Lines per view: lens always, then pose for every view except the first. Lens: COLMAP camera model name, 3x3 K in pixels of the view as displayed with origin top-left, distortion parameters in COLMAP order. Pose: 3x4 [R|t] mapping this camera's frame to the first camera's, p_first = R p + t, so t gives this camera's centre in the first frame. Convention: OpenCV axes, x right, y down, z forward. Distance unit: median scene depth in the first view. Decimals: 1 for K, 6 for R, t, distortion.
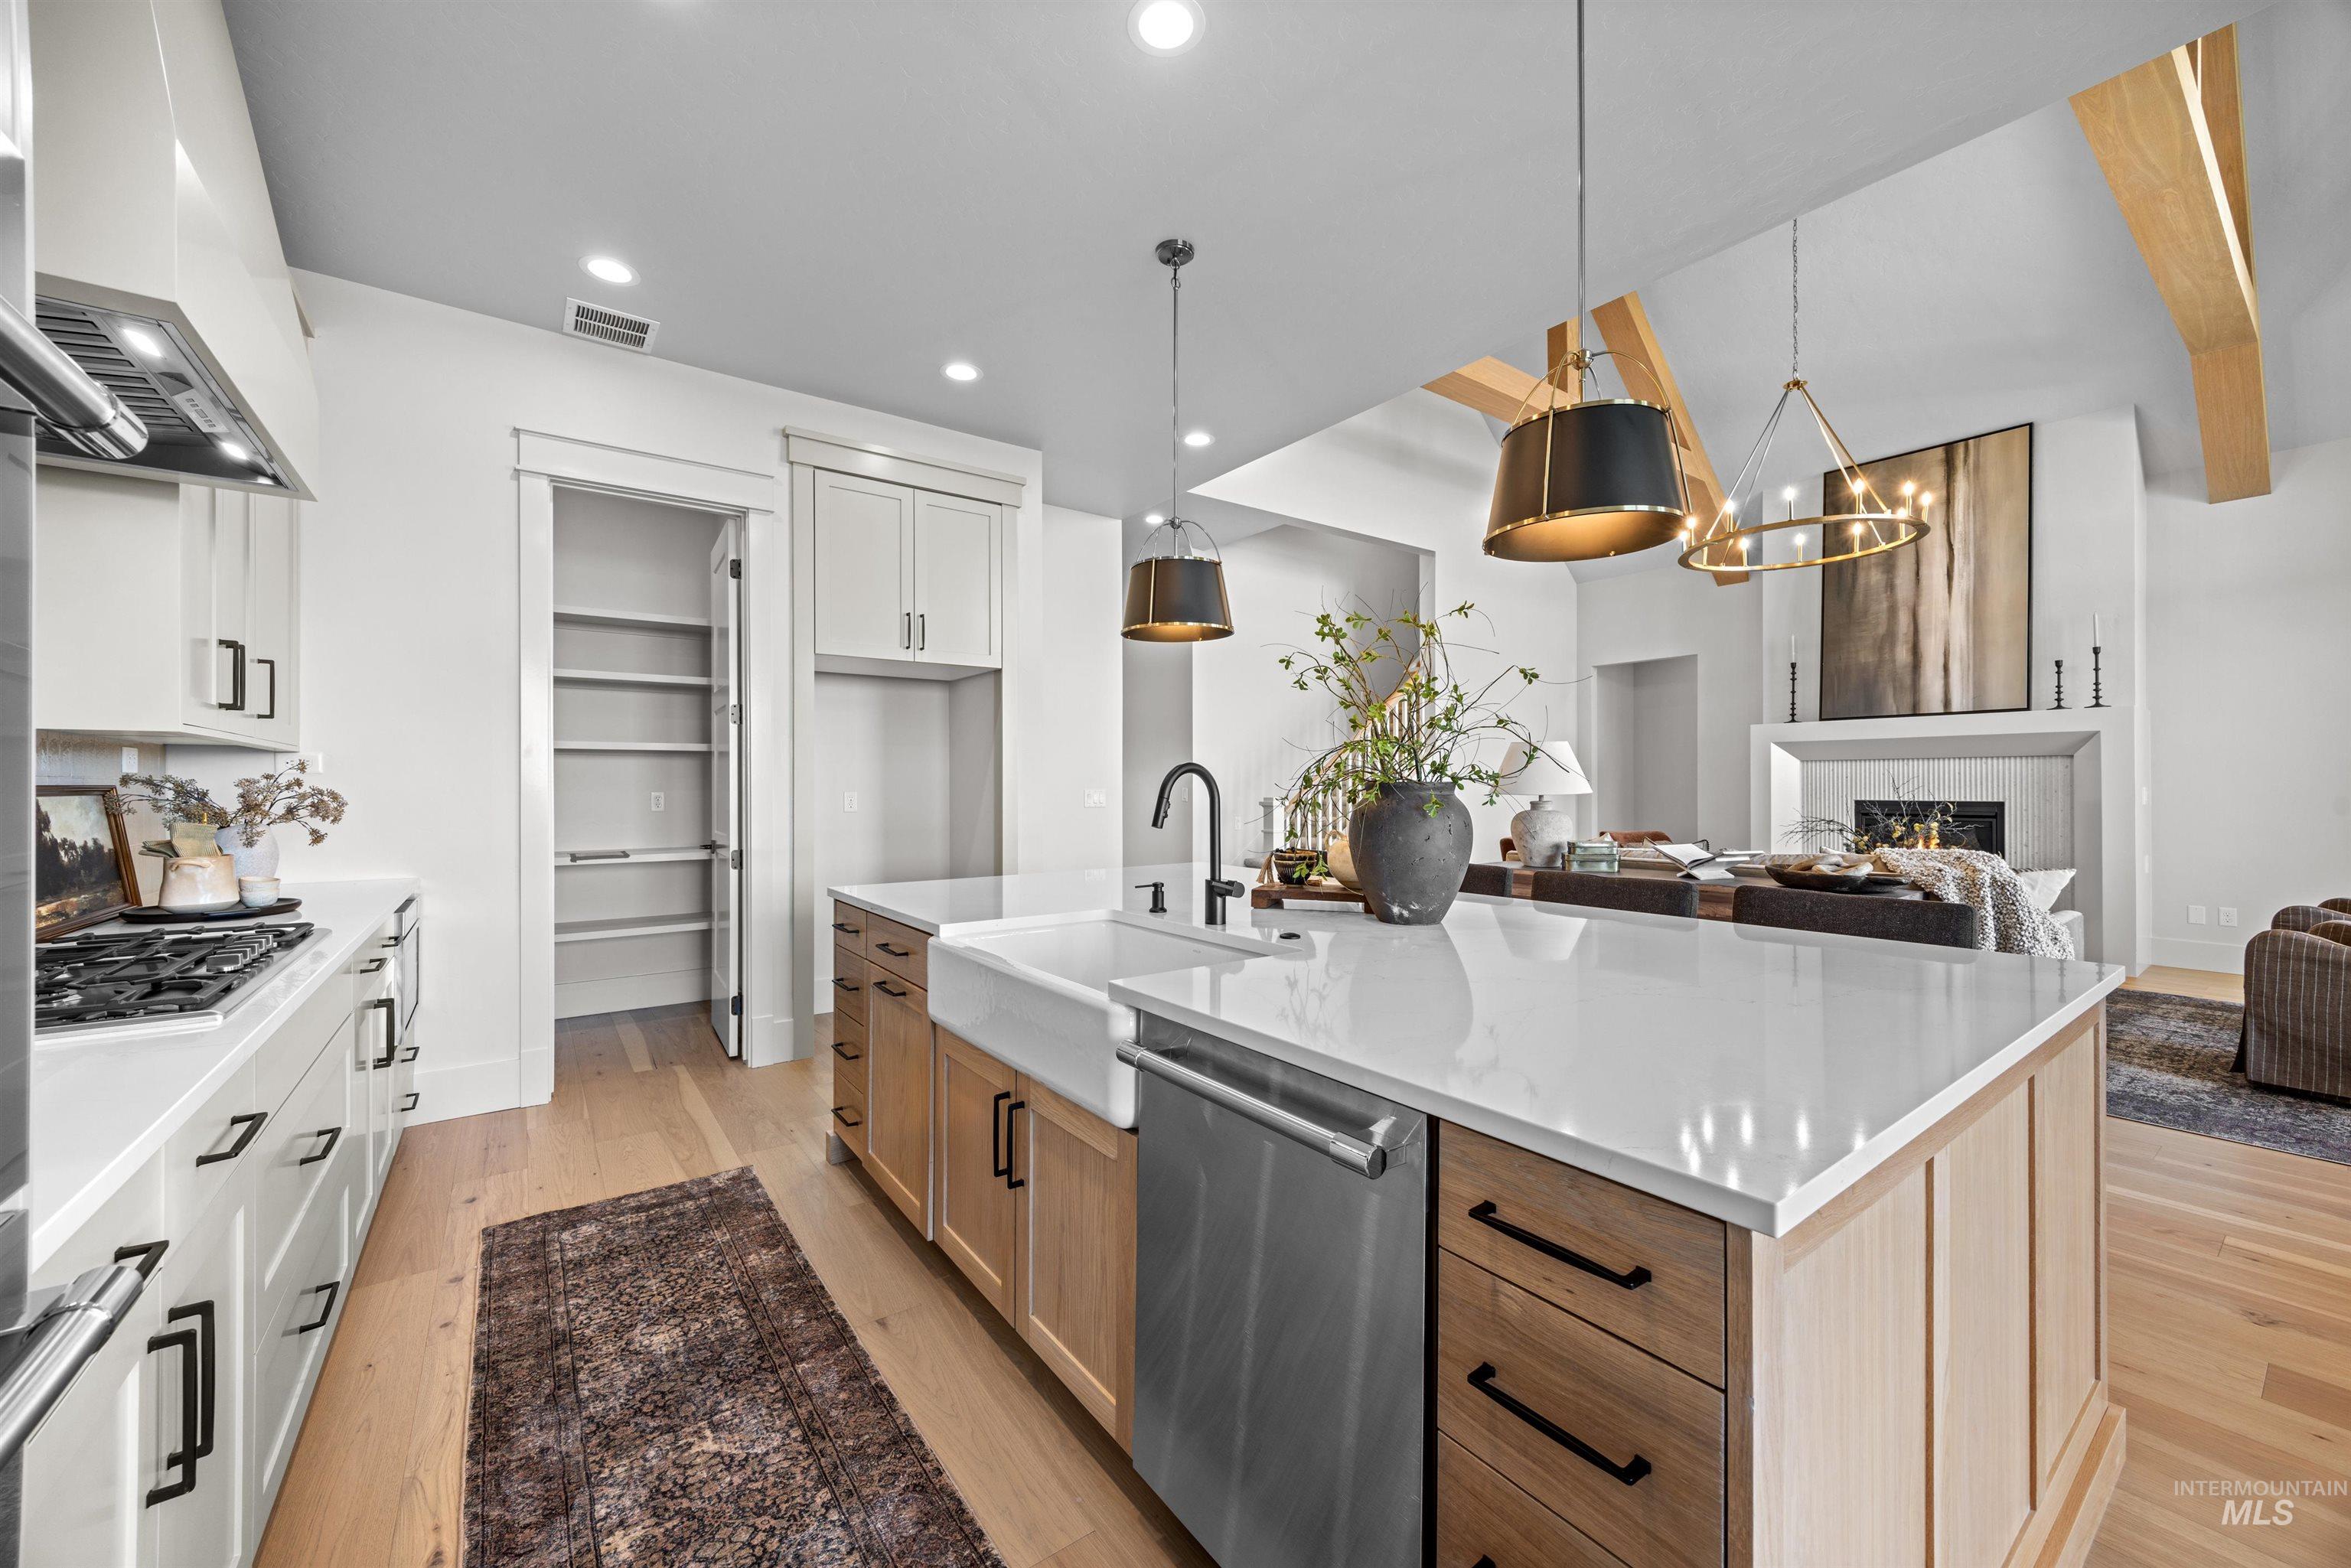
lens RADIAL K [[891.4, 0, 1172.3], [0, 891.4, 791.7], [0, 0, 1]] dist [0.001213, 0.000265]
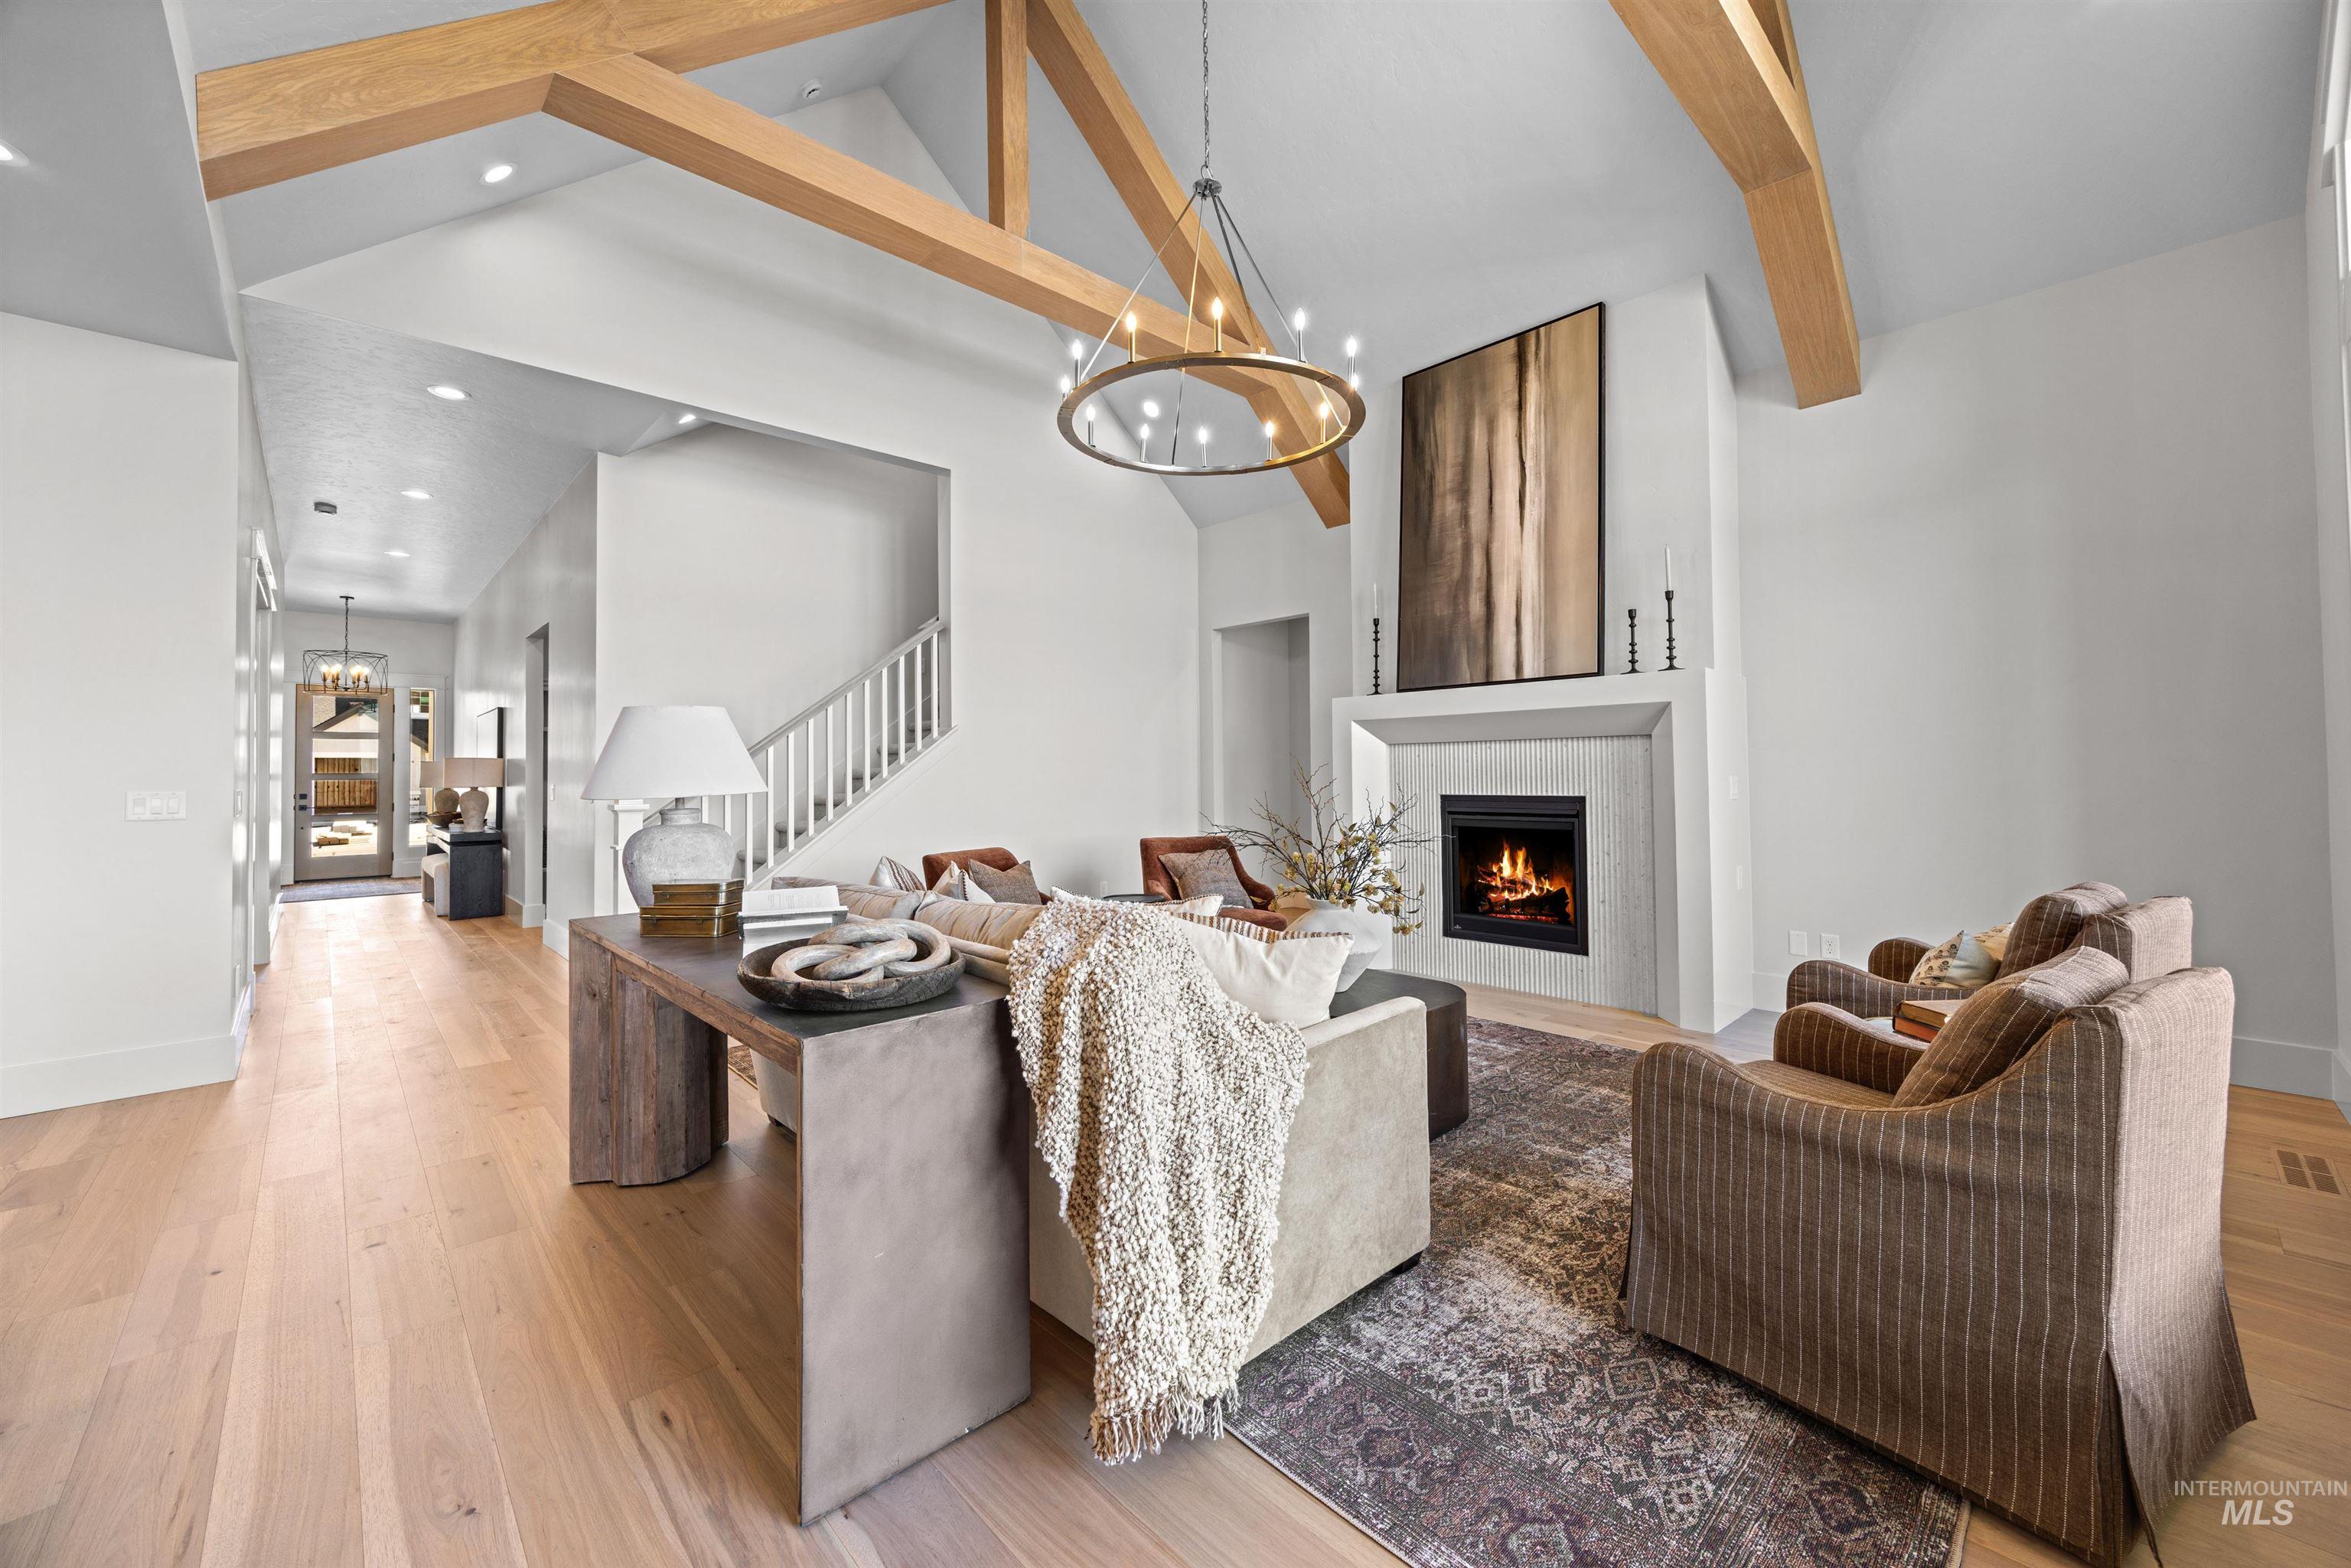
lens RADIAL K [[908.6, 0, 1175.0], [0, 908.6, 764.3], [0, 0, 1]] dist [-0.000113, -0.000014]
pose [[0.991996, -0.005881, 0.126131, 0.478743], [0.008428, 0.999771, -0.019665, -0.003584], [-0.125986, 0.020571, 0.991819, 0.268507]]
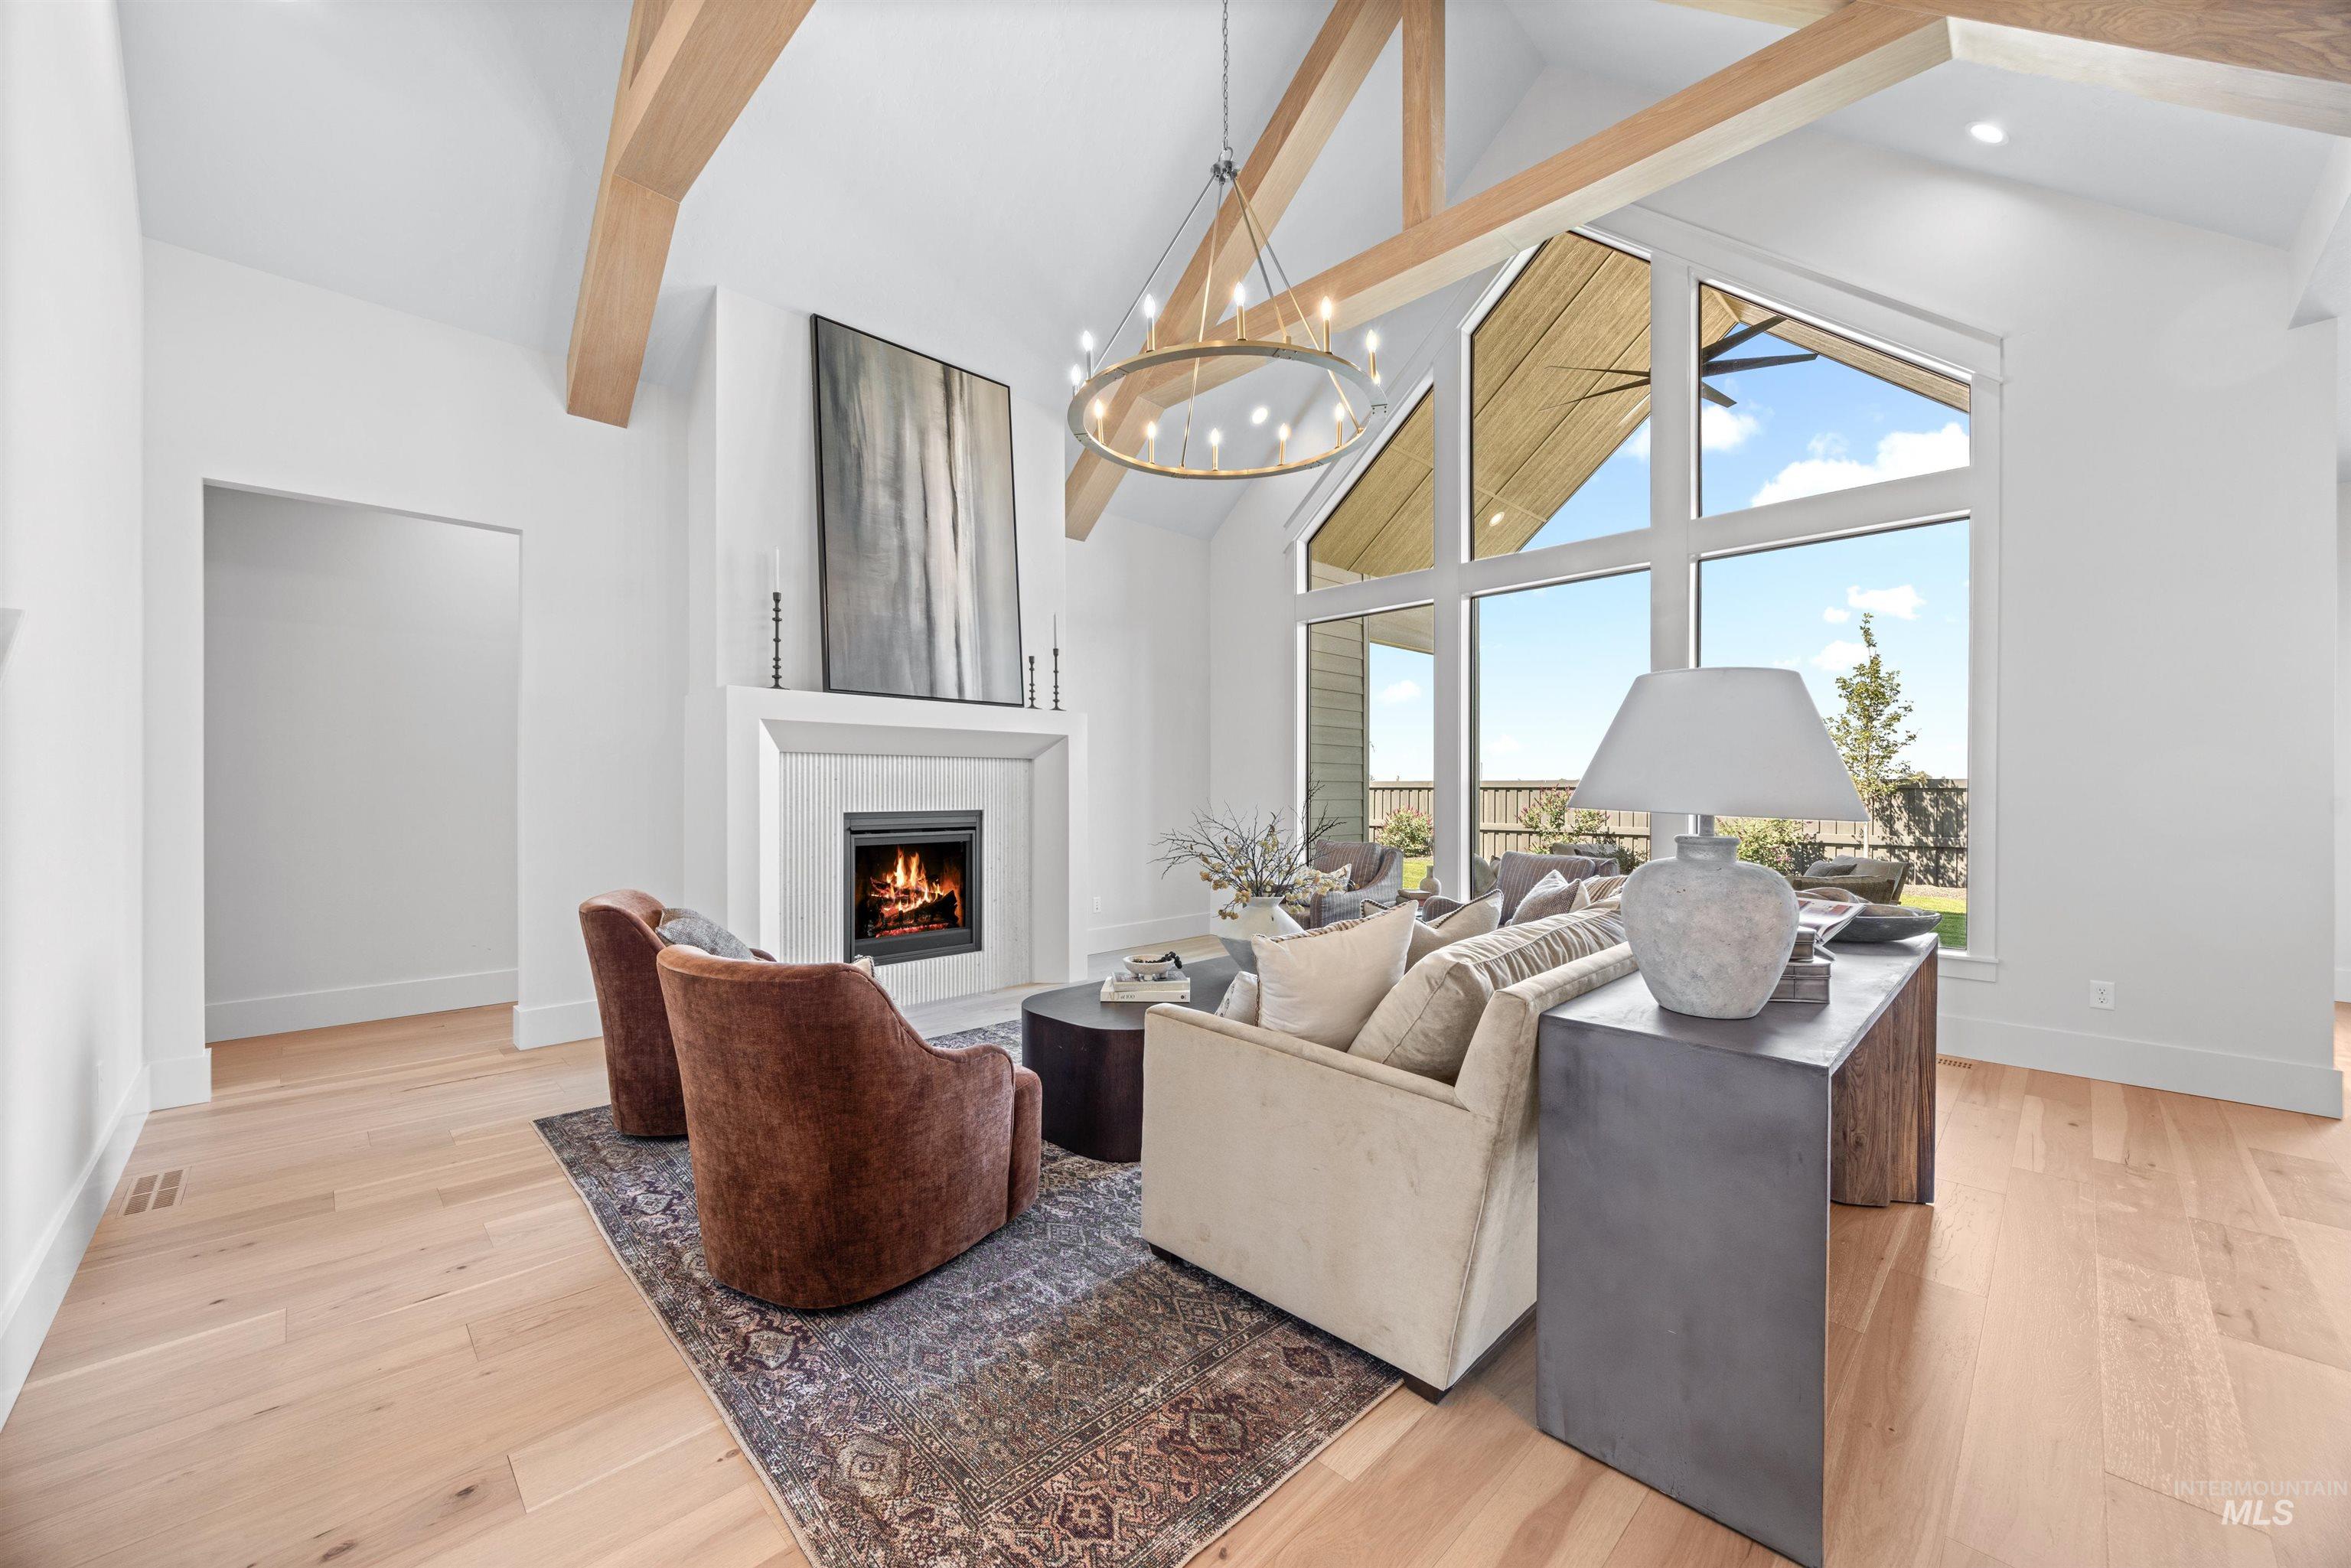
lens RADIAL K [[891.4, 0, 1172.3], [0, 891.4, 791.7], [0, 0, 1]] dist [0.001213, 0.000265]
pose [[-0.147812, -0.008095, 0.988982, 0.048606], [0.002470, 0.999960, 0.008554, -0.012871], [-0.989012, 0.003707, -0.147786, 0.933521]]
